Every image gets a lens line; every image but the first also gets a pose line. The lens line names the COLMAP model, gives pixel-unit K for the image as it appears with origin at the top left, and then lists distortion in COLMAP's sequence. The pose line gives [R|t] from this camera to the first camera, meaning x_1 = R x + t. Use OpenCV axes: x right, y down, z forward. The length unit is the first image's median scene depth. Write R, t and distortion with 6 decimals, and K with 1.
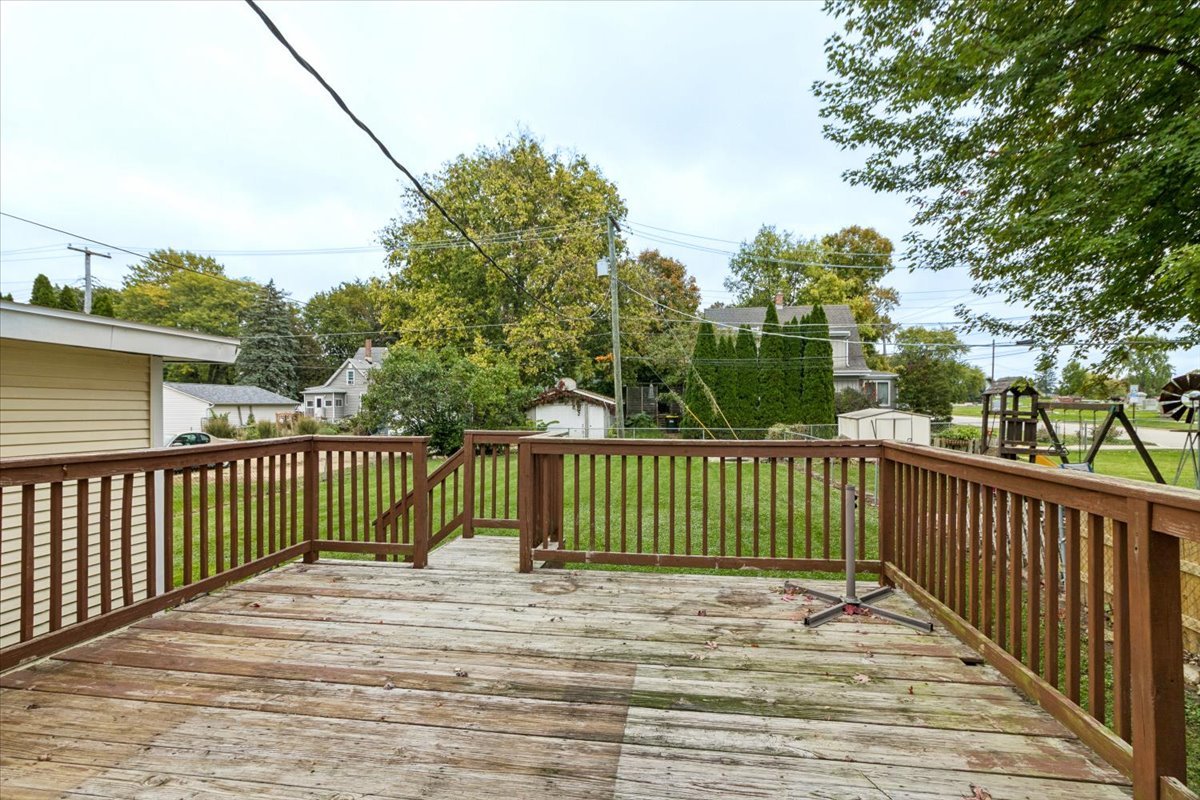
lens RADIAL K [[560.7, 0, 591.6], [0, 560.7, 421.5], [0, 0, 1]] dist [0.002814, 0.000850]
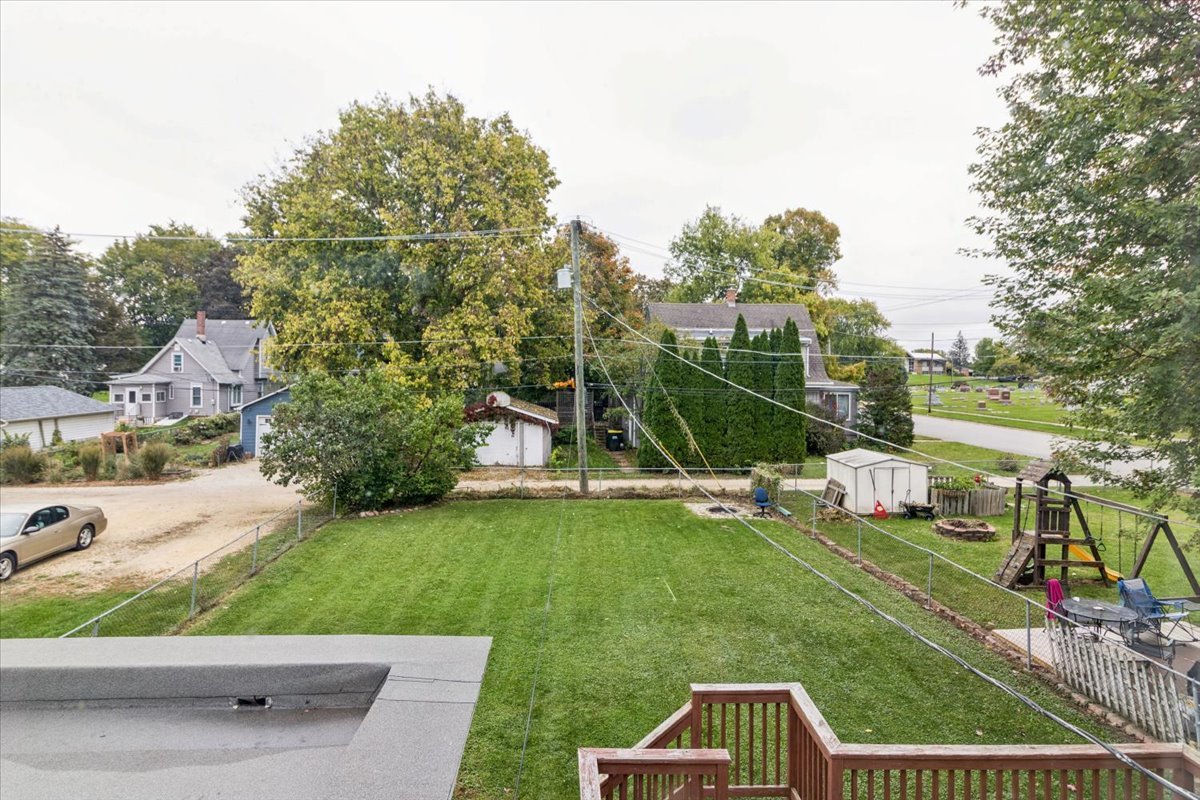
lens RADIAL K [[678.2, 0, 587.3], [0, 678.2, 387.4], [0, 0, 1]] dist [0.003808, -0.000847]
pose [[0.982836, 0.005690, 0.184396, -0.088513], [-0.004447, 0.999965, -0.007153, -0.067634], [-0.184430, 0.006210, 0.982826, -0.008391]]
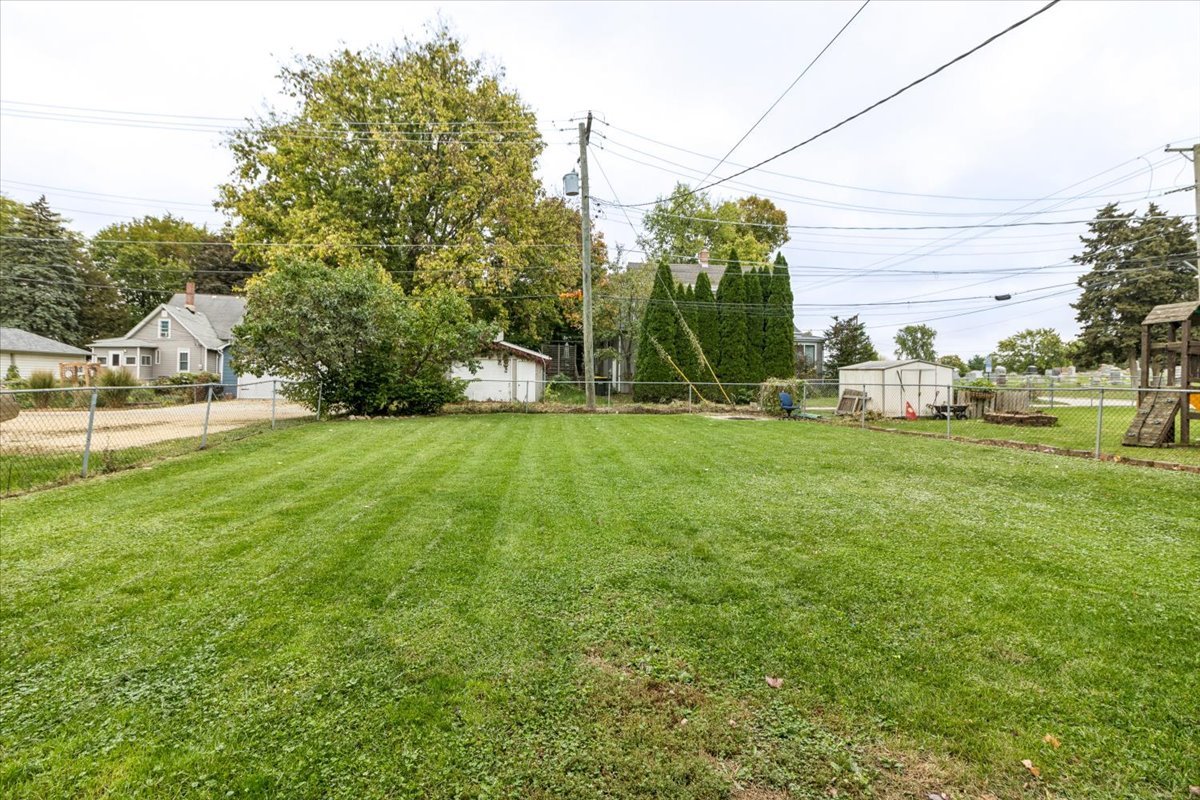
lens RADIAL K [[560.7, 0, 590.5], [0, 560.7, 379.2], [0, 0, 1]] dist [0.002814, 0.000850]
pose [[0.962993, 0.013774, 0.269176, -0.111216], [-0.005492, 0.999489, -0.031495, 0.022349], [-0.269472, 0.028851, 0.962576, 0.145842]]
